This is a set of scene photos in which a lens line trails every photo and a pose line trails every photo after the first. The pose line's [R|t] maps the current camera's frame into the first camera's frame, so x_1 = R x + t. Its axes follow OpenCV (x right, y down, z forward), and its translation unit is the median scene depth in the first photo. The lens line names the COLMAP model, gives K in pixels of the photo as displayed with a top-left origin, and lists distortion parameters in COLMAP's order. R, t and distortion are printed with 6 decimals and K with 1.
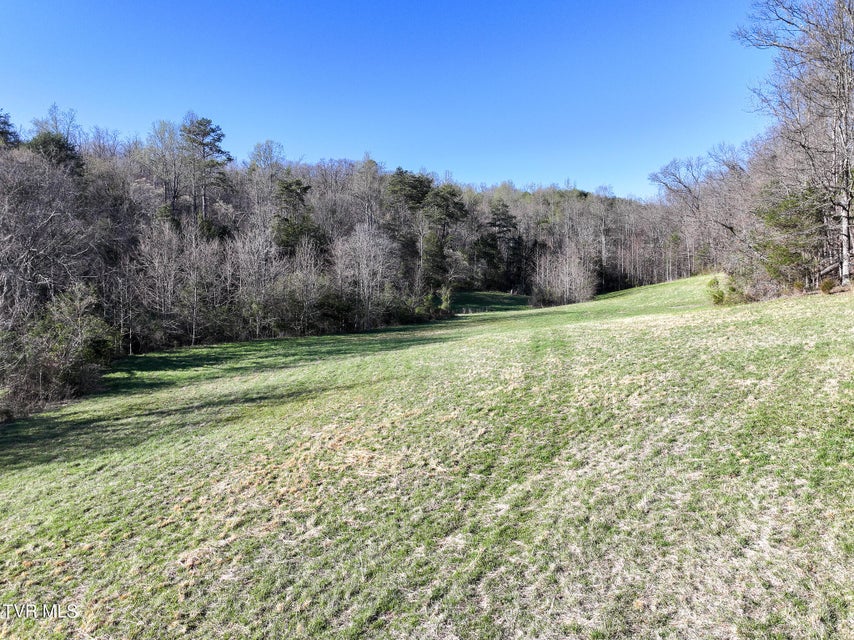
lens RADIAL K [[600.2, 0, 430.6], [0, 600.2, 316.9], [0, 0, 1]] dist [0.000222, 0.014570]
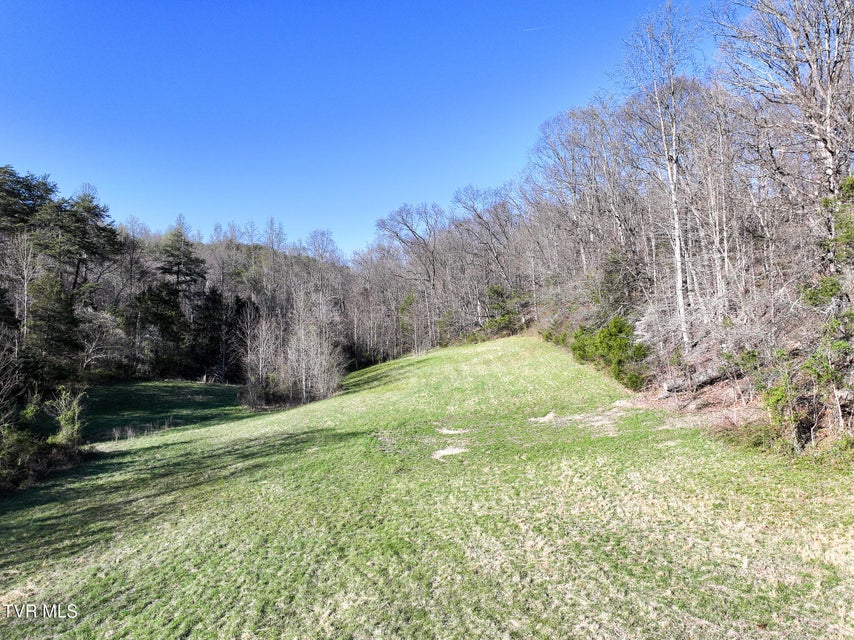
lens RADIAL K [[600.2, 0, 430.6], [0, 600.2, 316.9], [0, 0, 1]] dist [0.000222, 0.014570]
pose [[0.858740, 0.011529, 0.512283, 0.019103], [0.040692, 0.995055, -0.090606, -0.039400], [-0.510794, 0.098653, 0.854024, 0.352220]]
